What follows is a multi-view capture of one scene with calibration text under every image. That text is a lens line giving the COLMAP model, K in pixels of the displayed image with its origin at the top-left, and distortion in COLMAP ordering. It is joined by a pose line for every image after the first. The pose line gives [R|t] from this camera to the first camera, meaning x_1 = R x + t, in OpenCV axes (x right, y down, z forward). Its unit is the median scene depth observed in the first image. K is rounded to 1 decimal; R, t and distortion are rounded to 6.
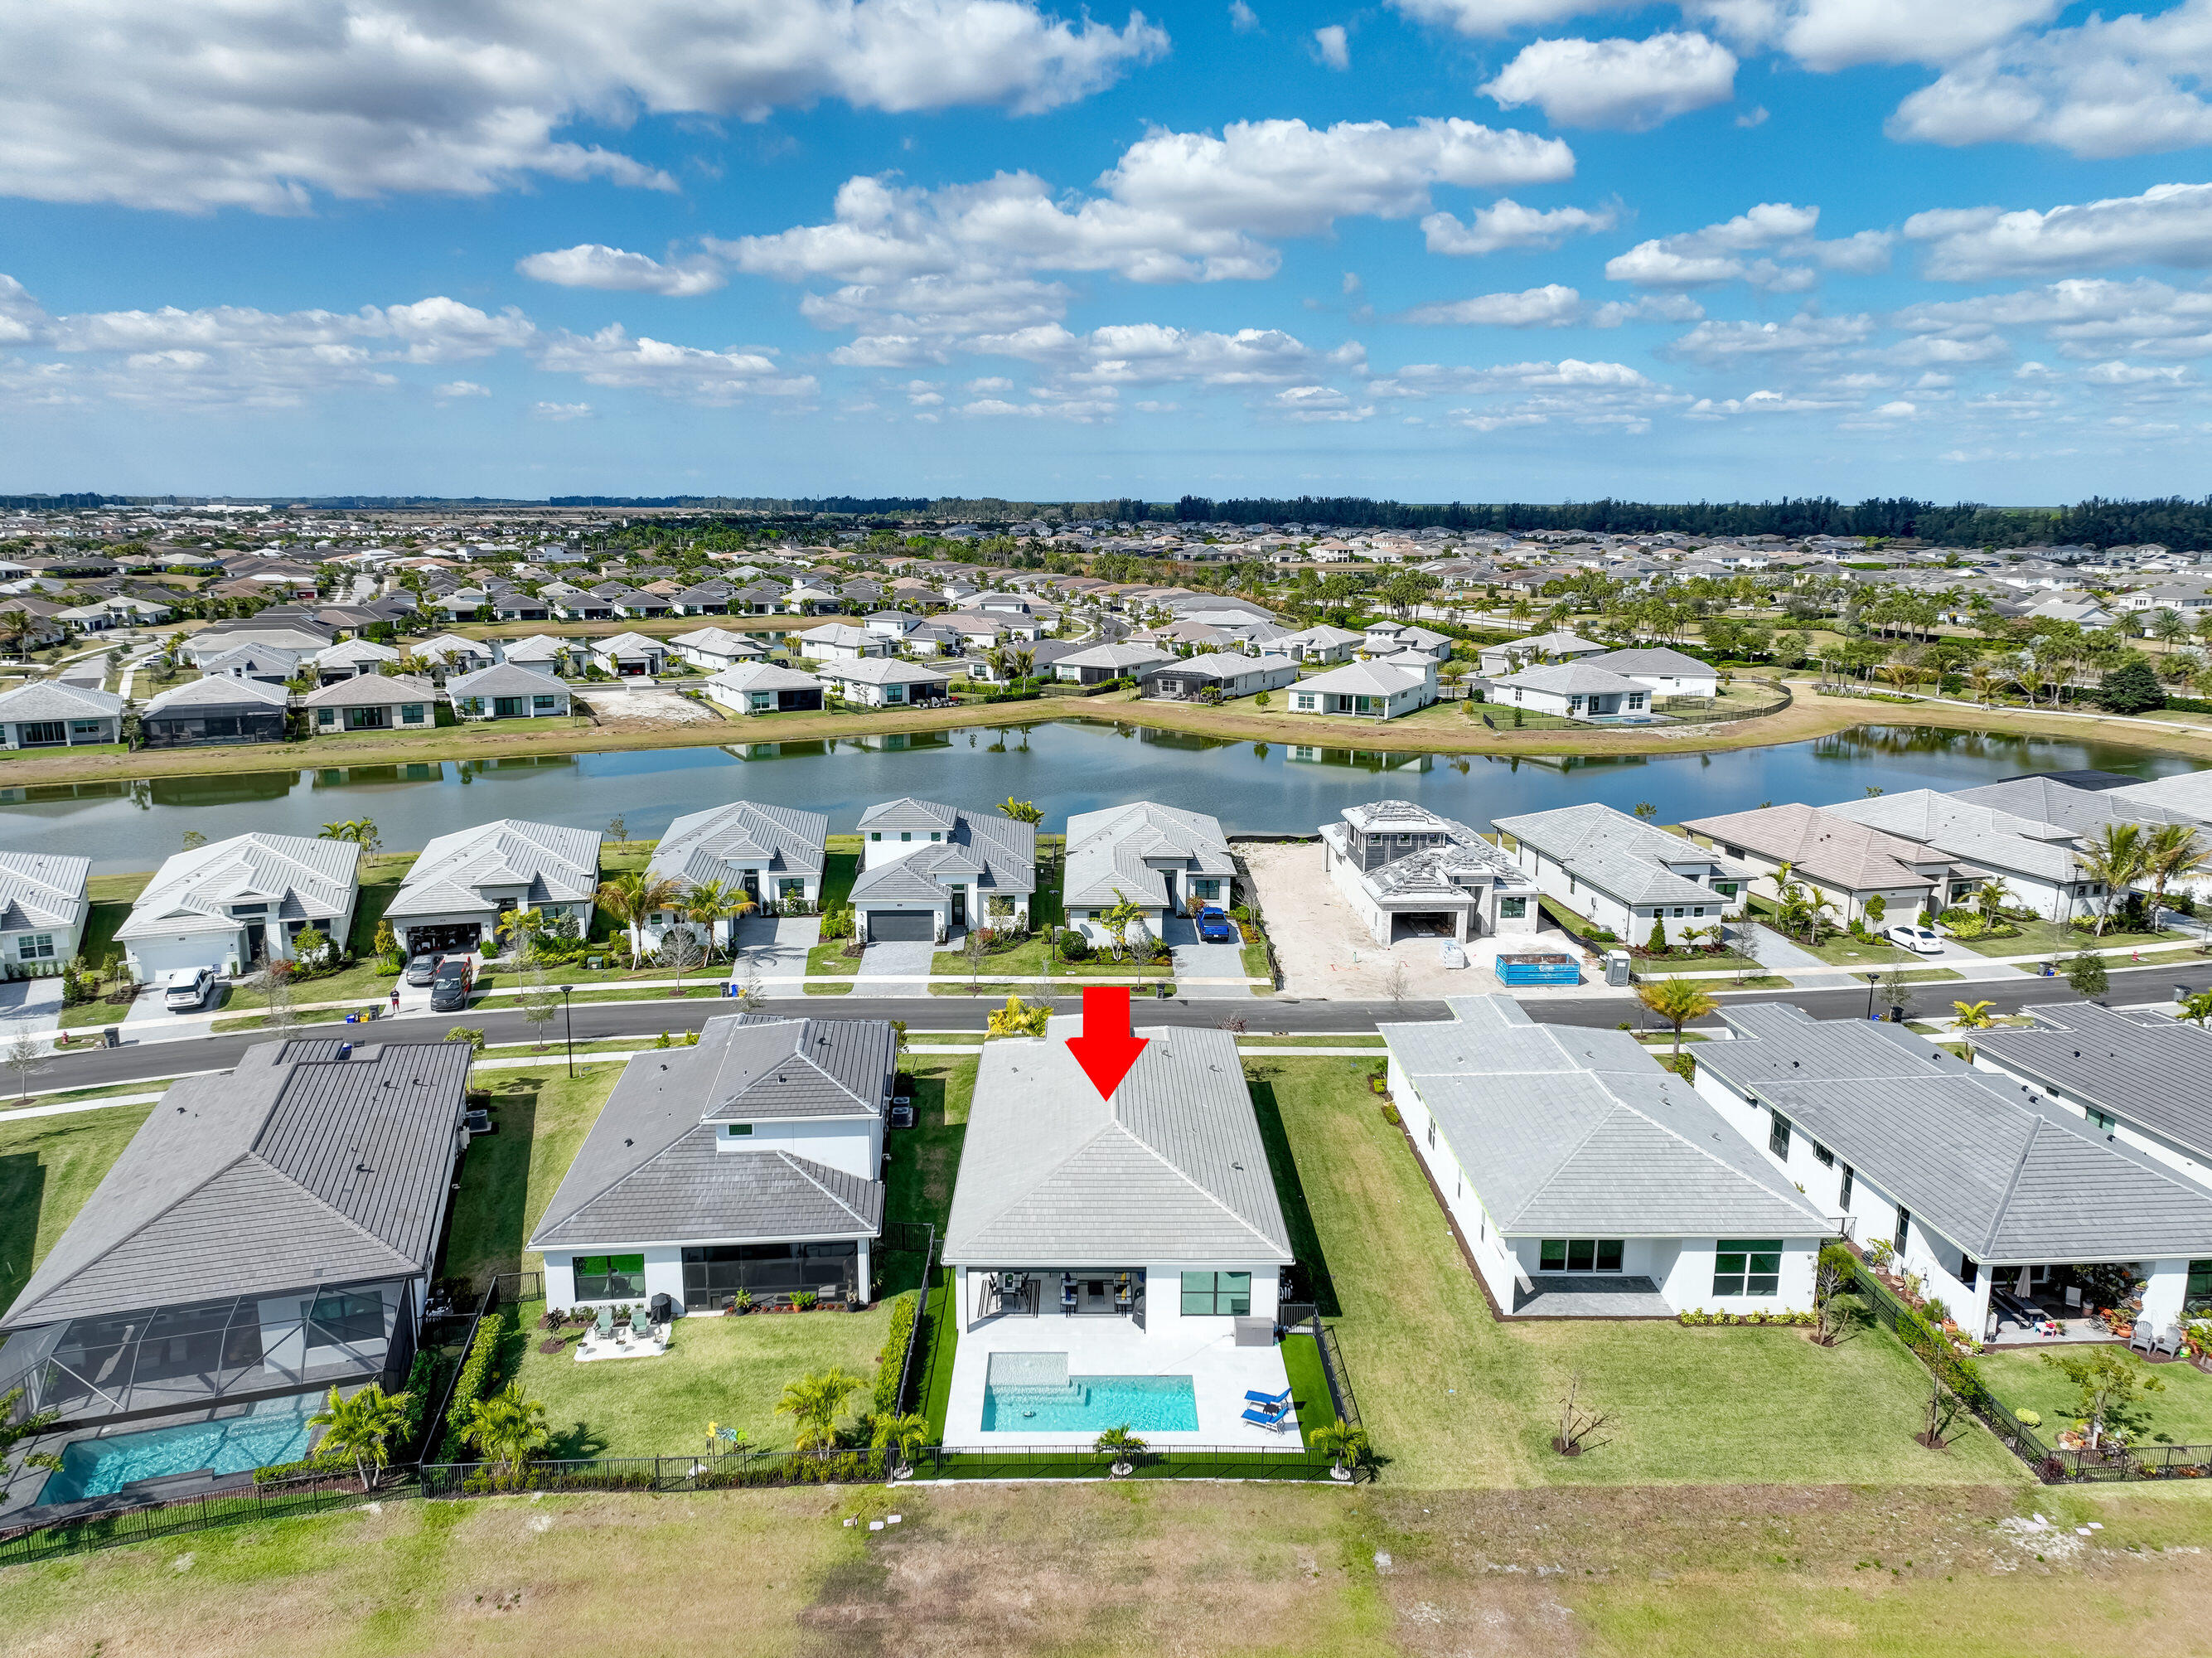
lens RADIAL K [[1555.2, 0, 1112.1], [0, 1555.2, 801.0], [0, 0, 1]] dist [0.000816, 0.008625]
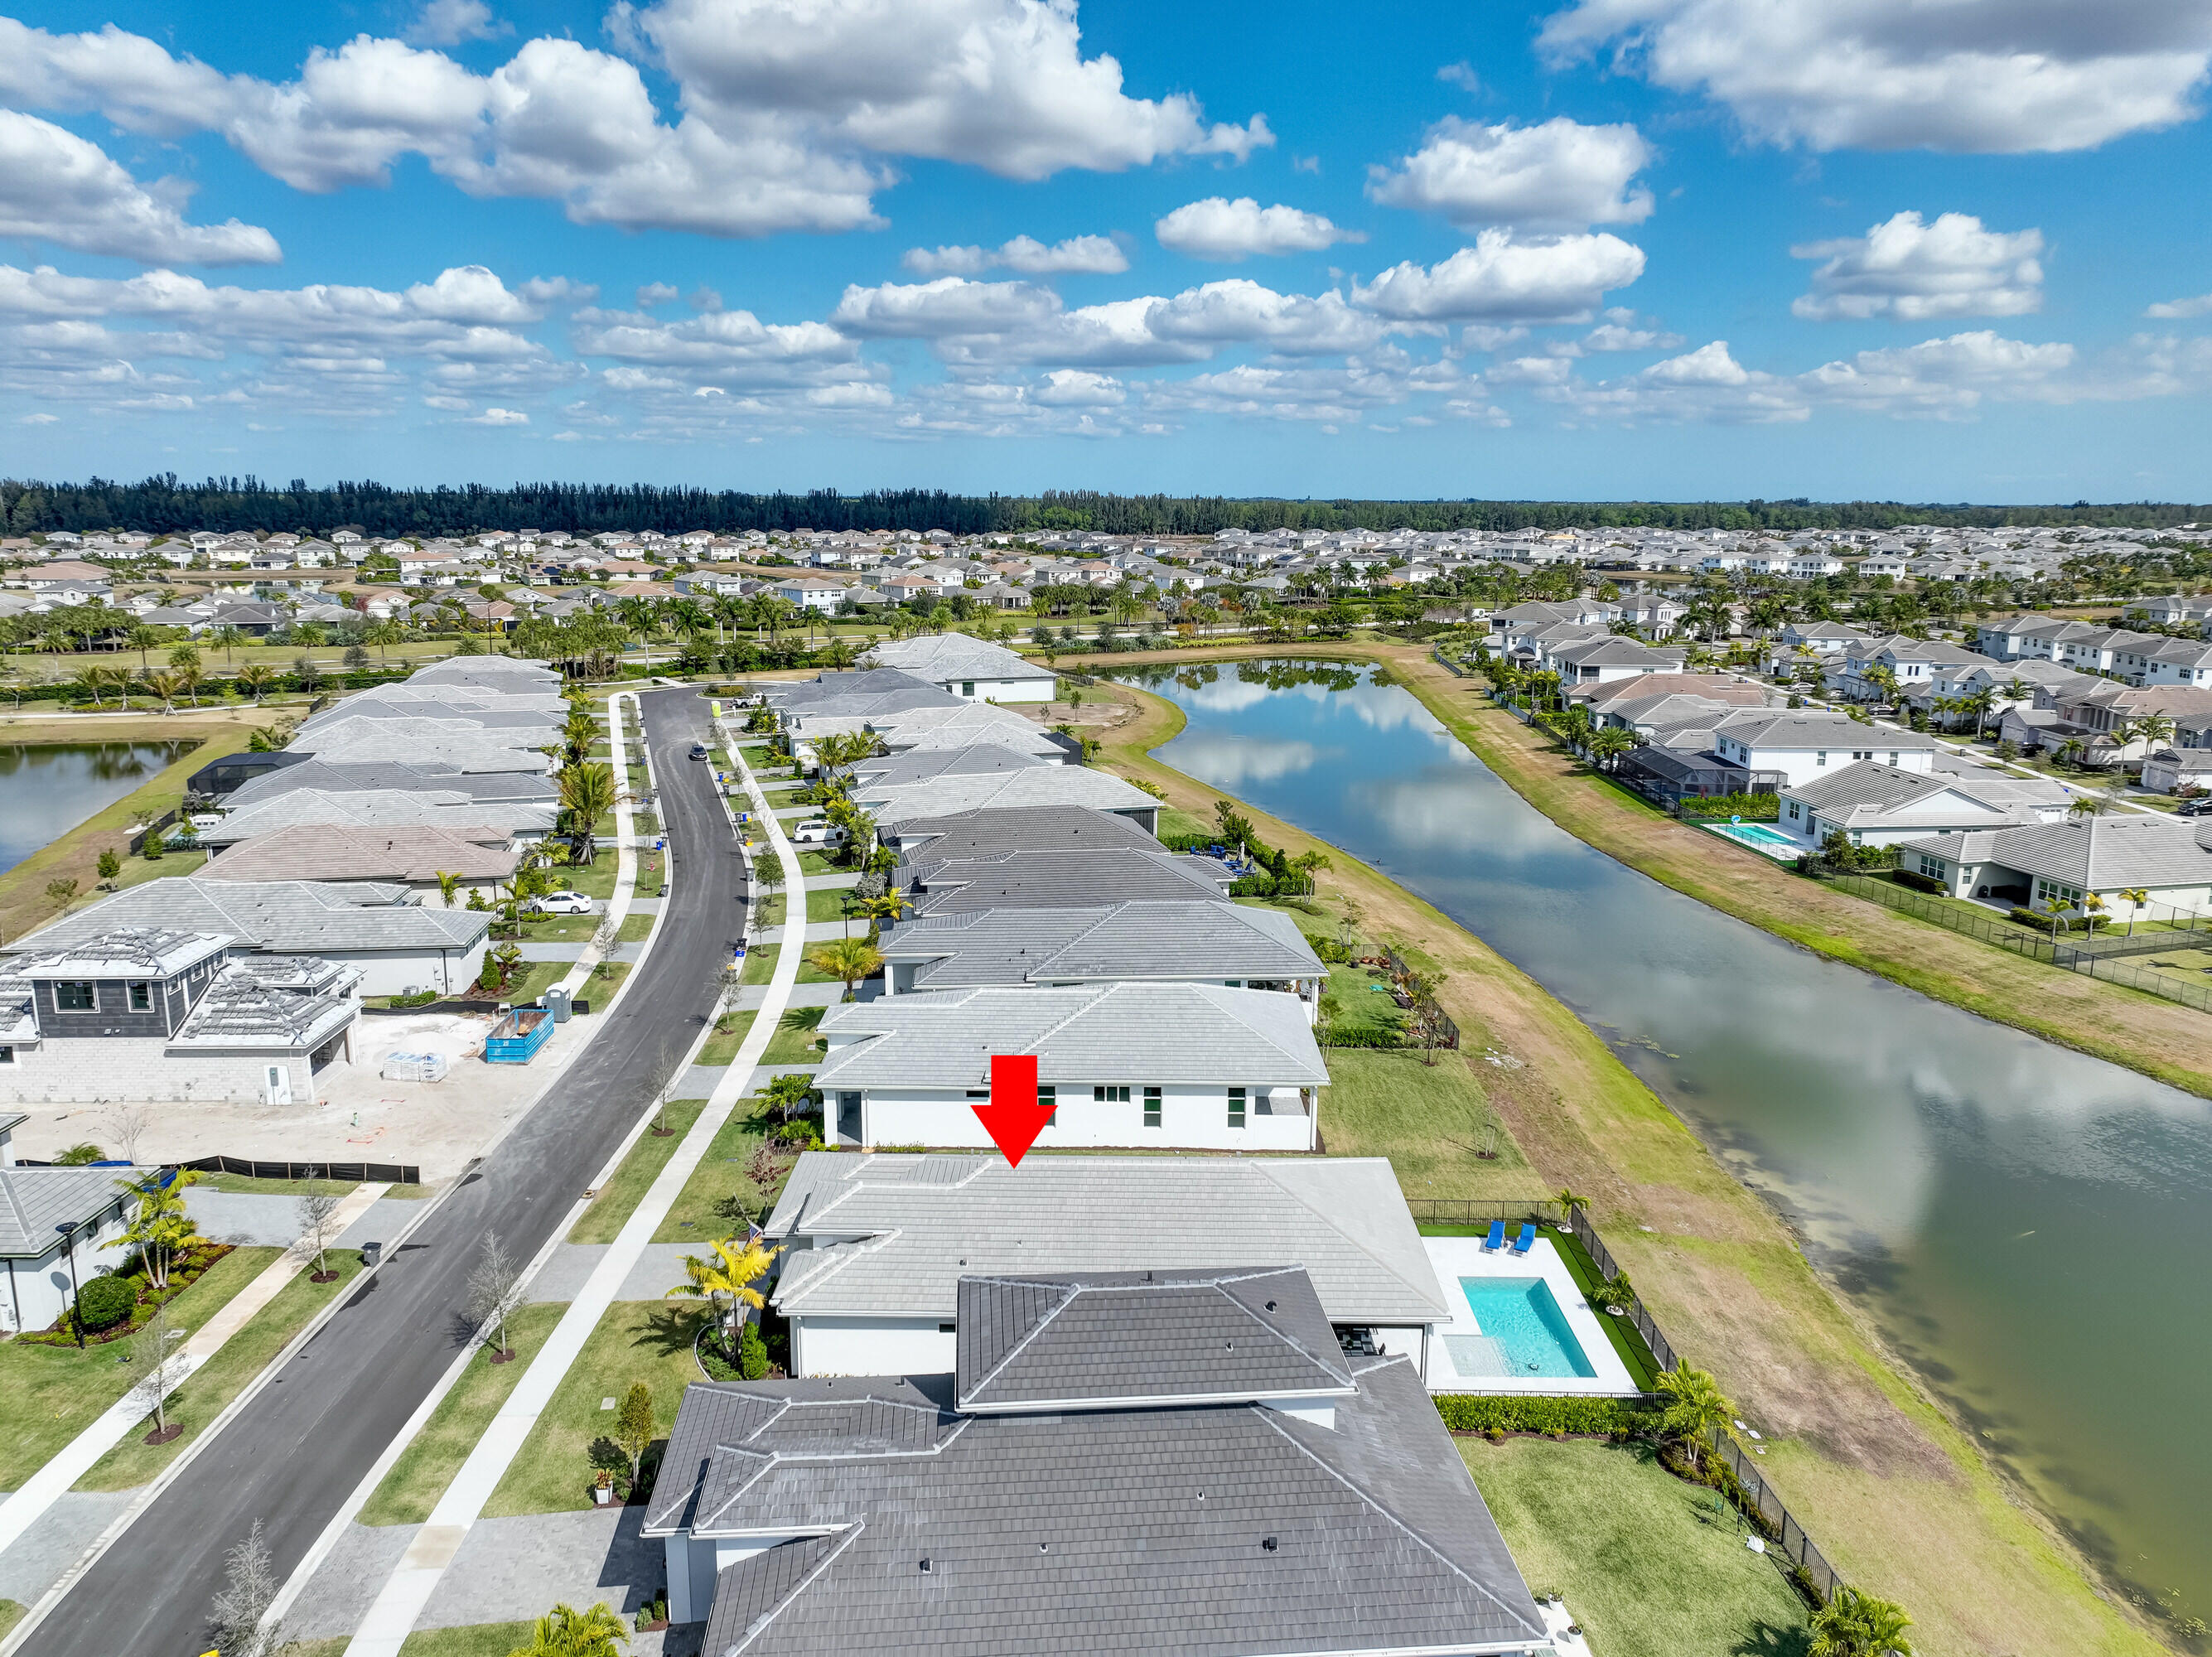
lens RADIAL K [[1555.0, 0, 1112.1], [0, 1555.0, 800.5], [0, 0, 1]] dist [0.000816, 0.008625]
pose [[0.012716, -0.195225, 0.980676, -0.920764], [0.180297, 0.965128, 0.189792, -0.206865], [-0.983530, 0.174400, 0.047471, 1.053434]]
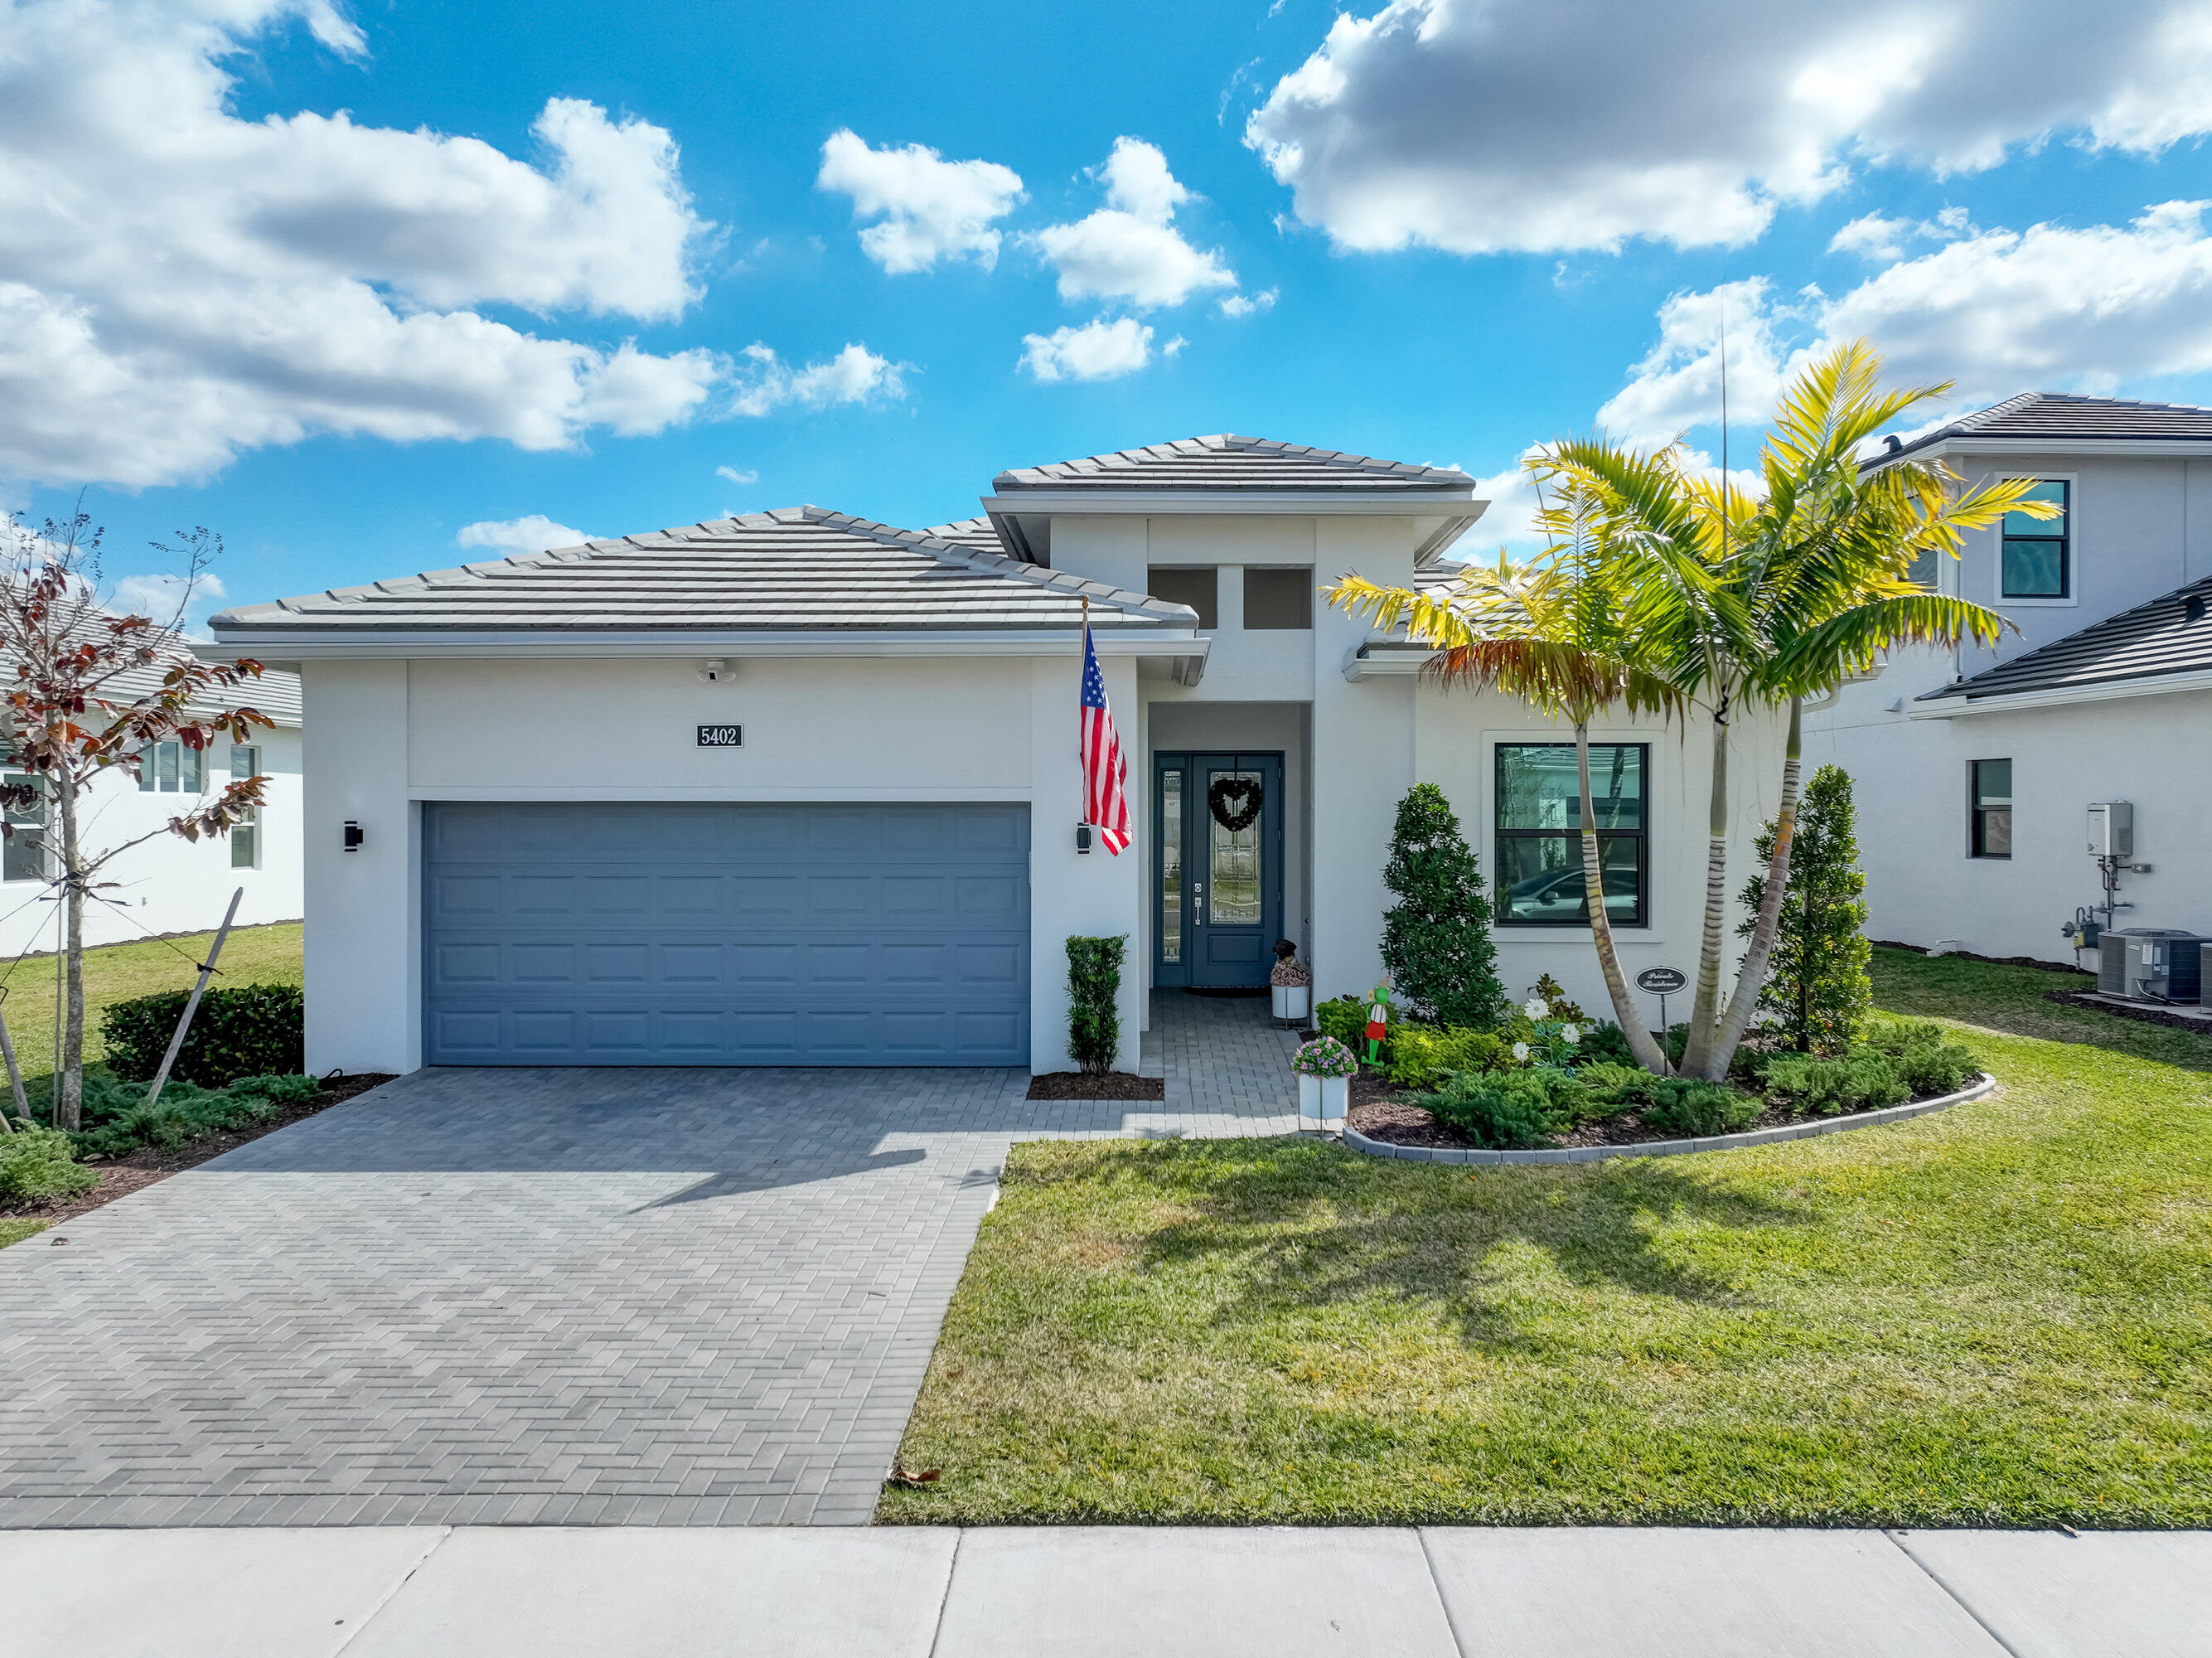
lens RADIAL K [[1518.1, 0, 1106.0], [0, 1518.1, 829.0], [0, 0, 1]] dist [-0.009696, -0.003225]
pose [[-0.999698, -0.013199, 0.020706, -0.007135], [-0.009006, 0.981563, 0.190926, 0.191379], [-0.022844, 0.190682, -0.981386, 1.547375]]
